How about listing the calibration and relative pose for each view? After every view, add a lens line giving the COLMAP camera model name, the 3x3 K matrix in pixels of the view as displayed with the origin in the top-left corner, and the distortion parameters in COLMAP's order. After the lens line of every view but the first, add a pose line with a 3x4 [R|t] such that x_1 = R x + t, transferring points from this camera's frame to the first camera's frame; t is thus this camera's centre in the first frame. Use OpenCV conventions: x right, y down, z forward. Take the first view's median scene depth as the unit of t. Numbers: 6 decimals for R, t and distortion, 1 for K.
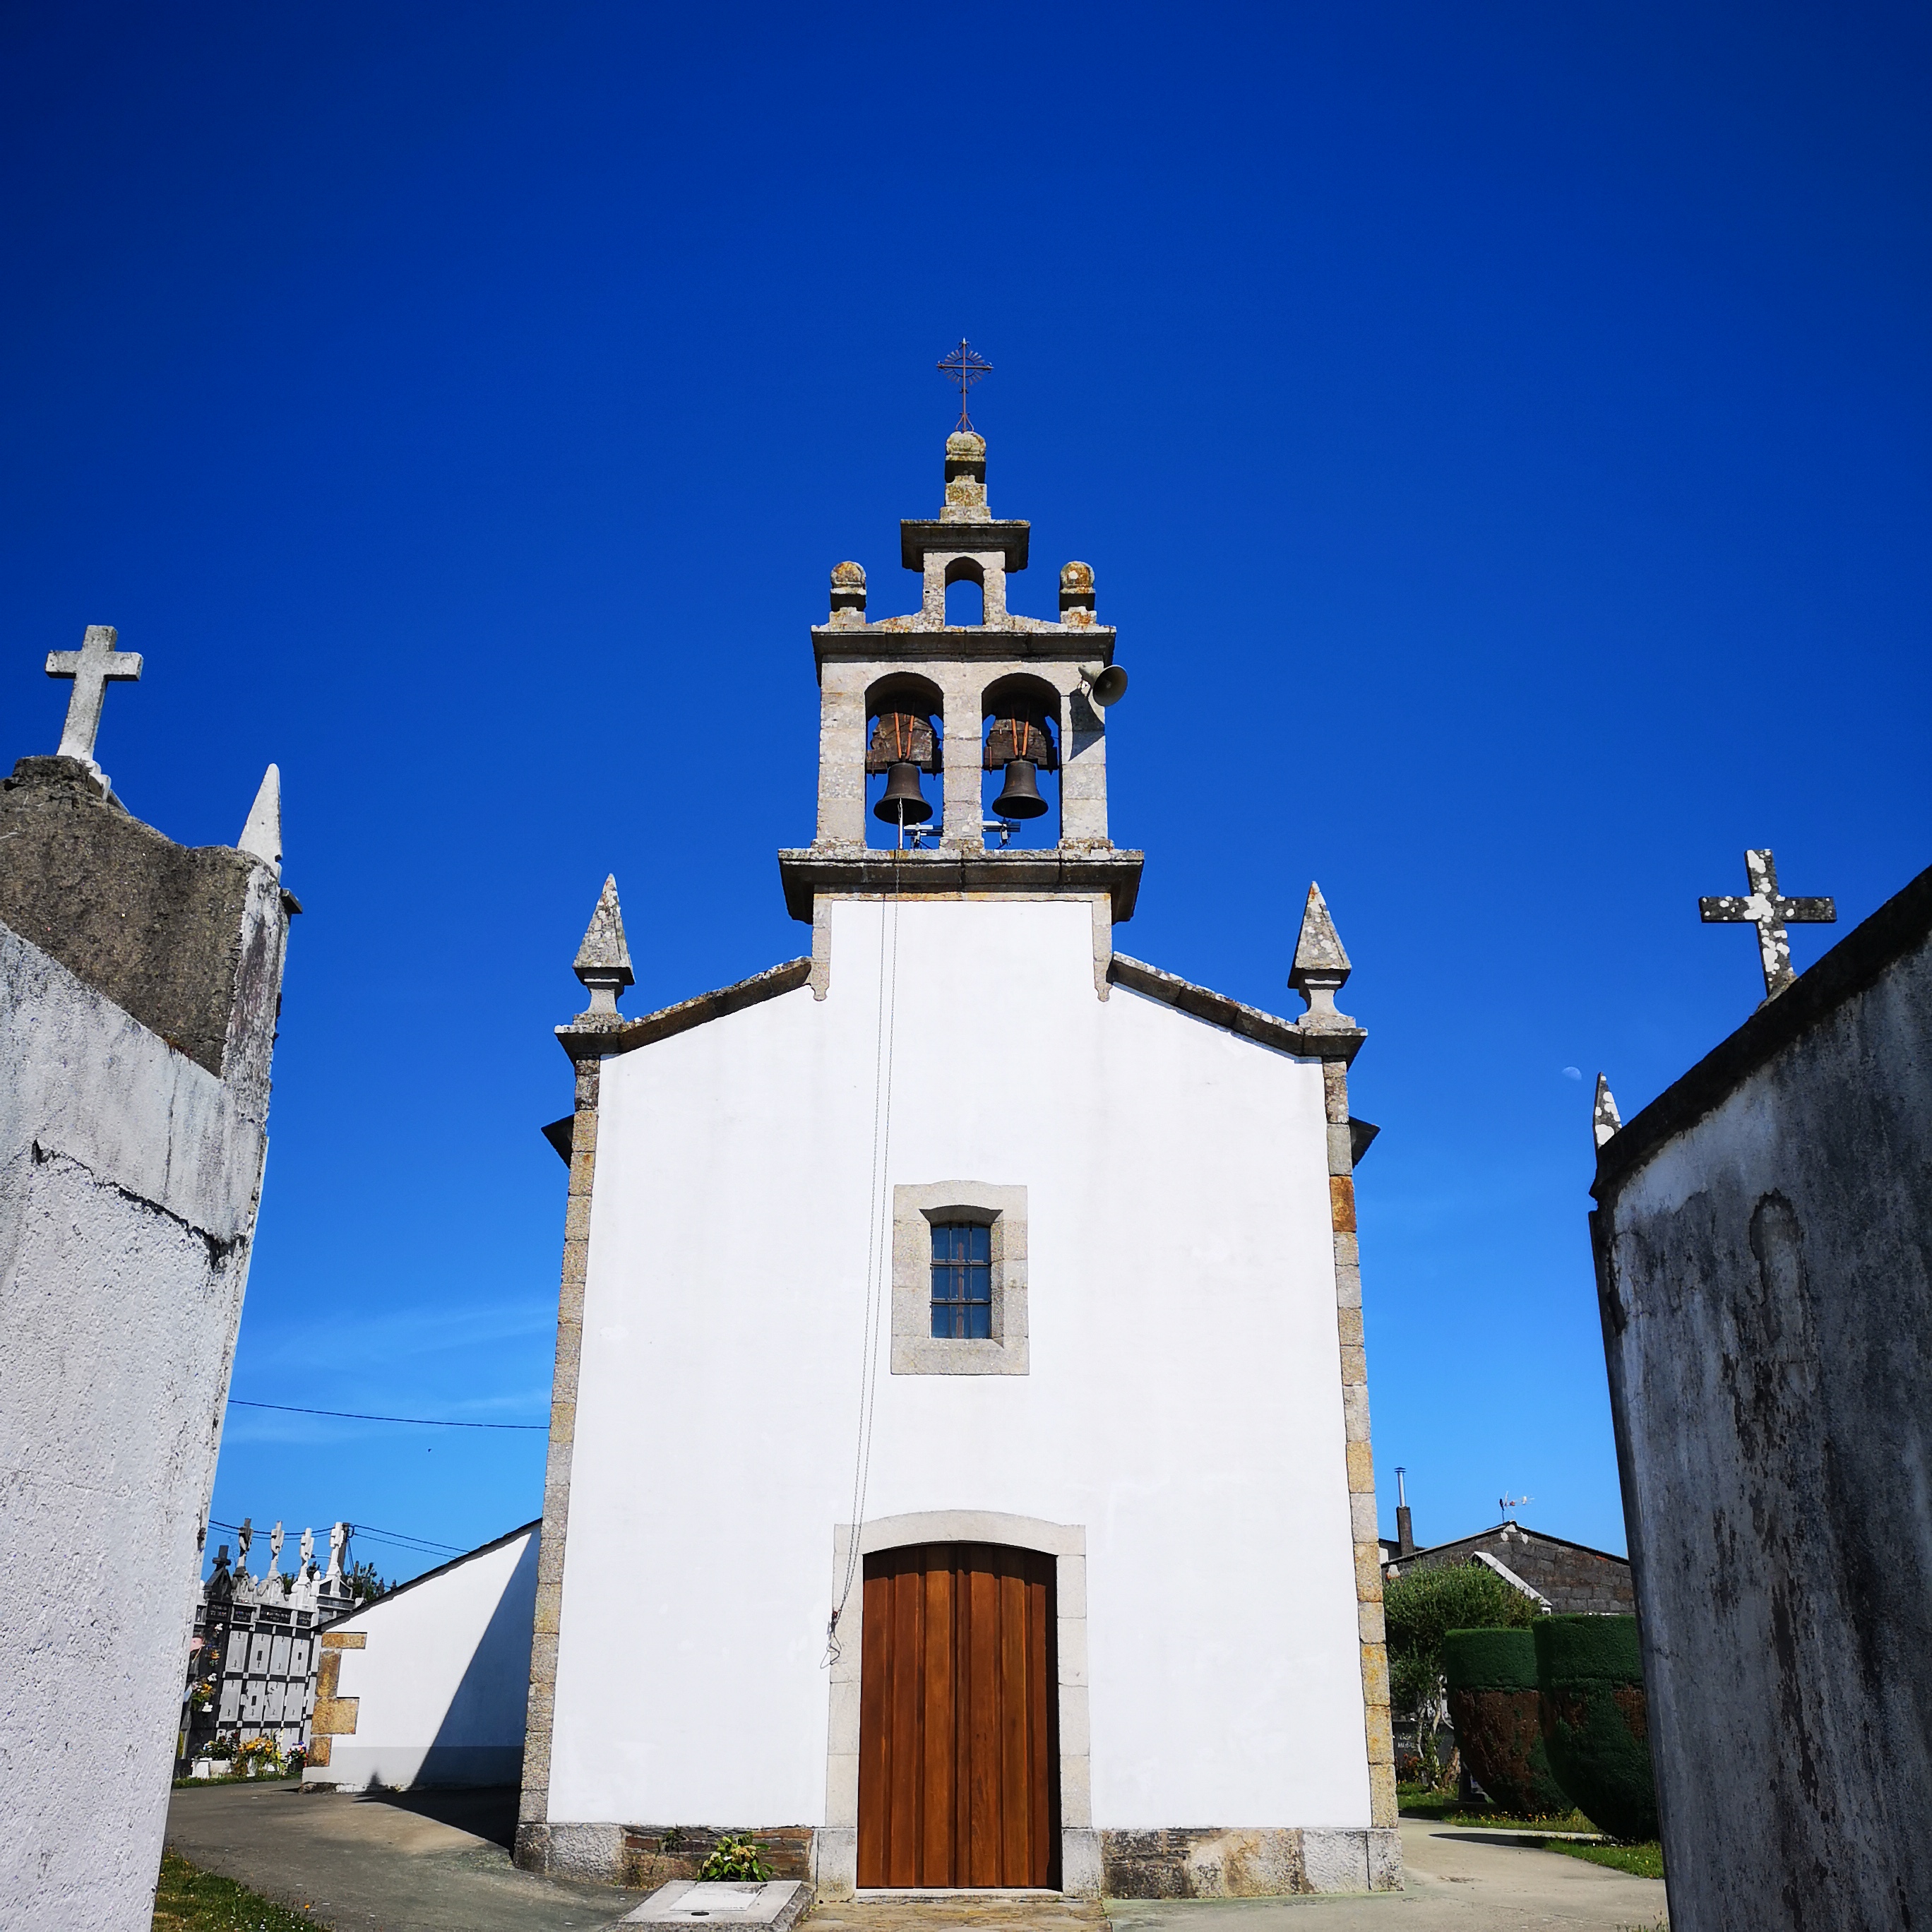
lens RADIAL K [[1853.4, 0, 966.0], [0, 1853.4, 966.0], [0, 0, 1]] dist [0.007227, -0.000663]
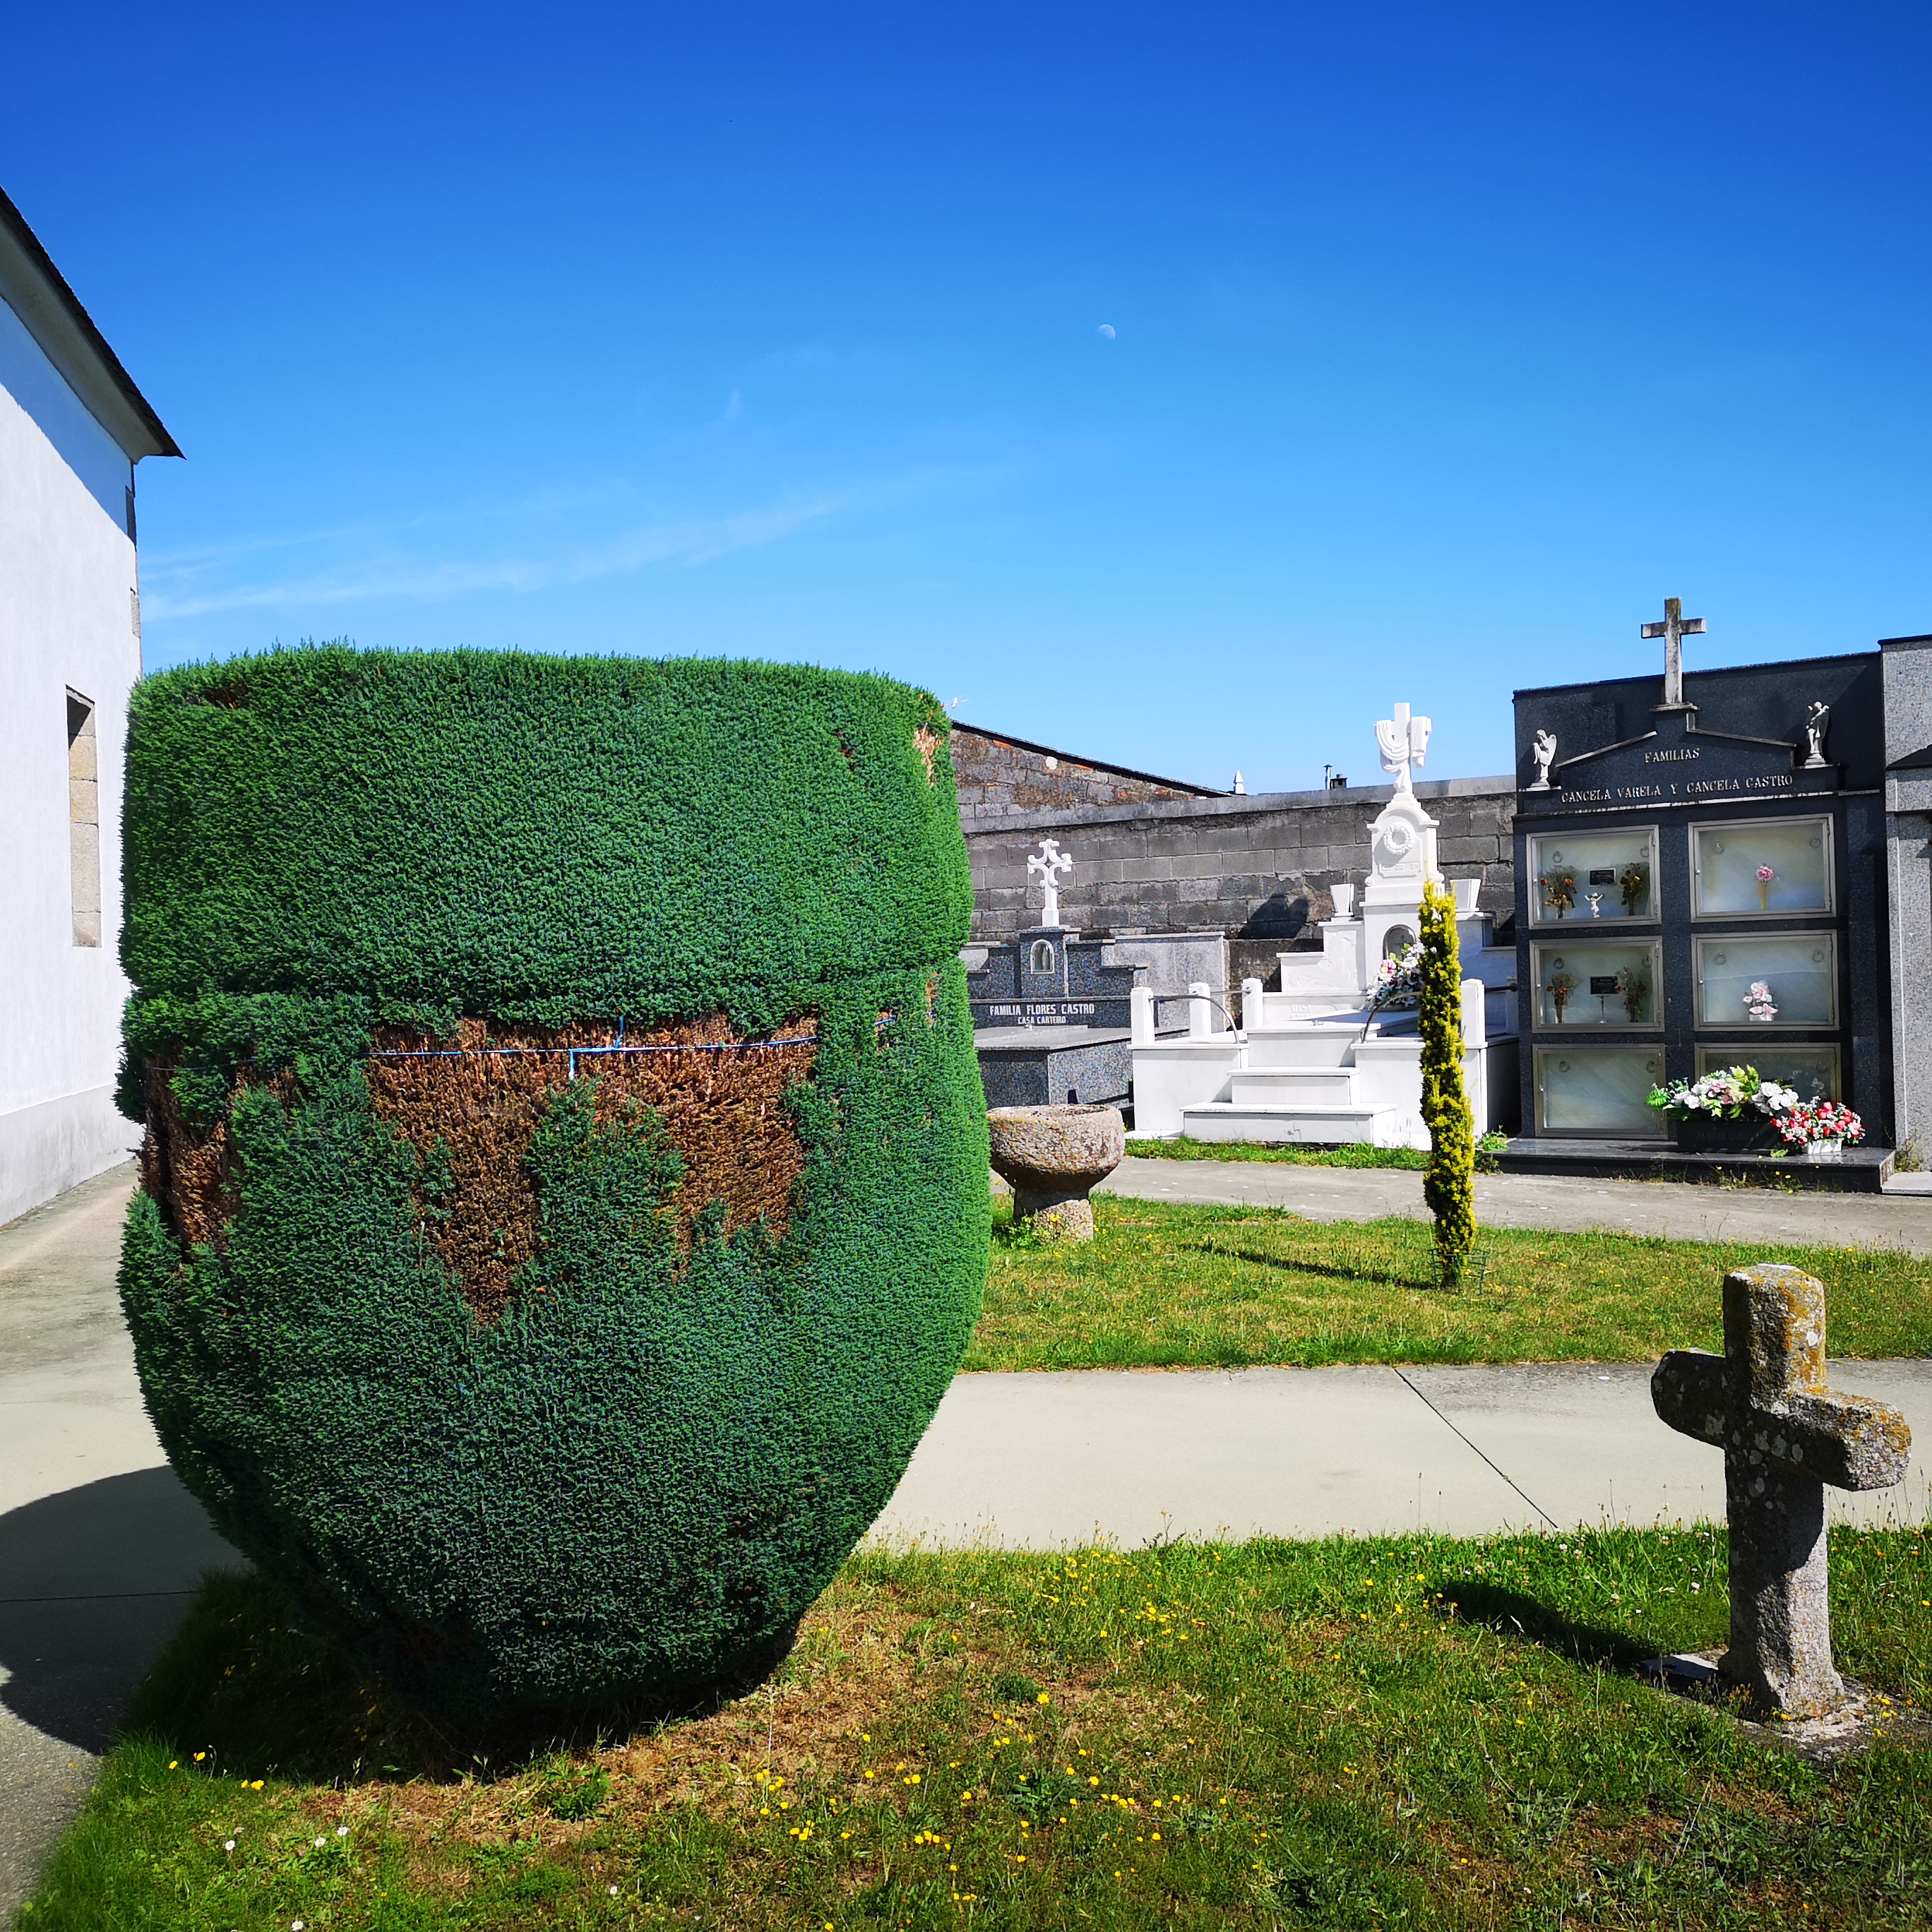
lens RADIAL K [[1853.4, 0, 966.0], [0, 1853.4, 966.0], [0, 0, 1]] dist [0.007227, -0.000663]
pose [[0.970276, -0.046102, 0.237570, 0.358733], [-0.047394, 0.926477, 0.373356, 0.312329], [-0.237316, -0.373518, 0.896753, 0.827499]]
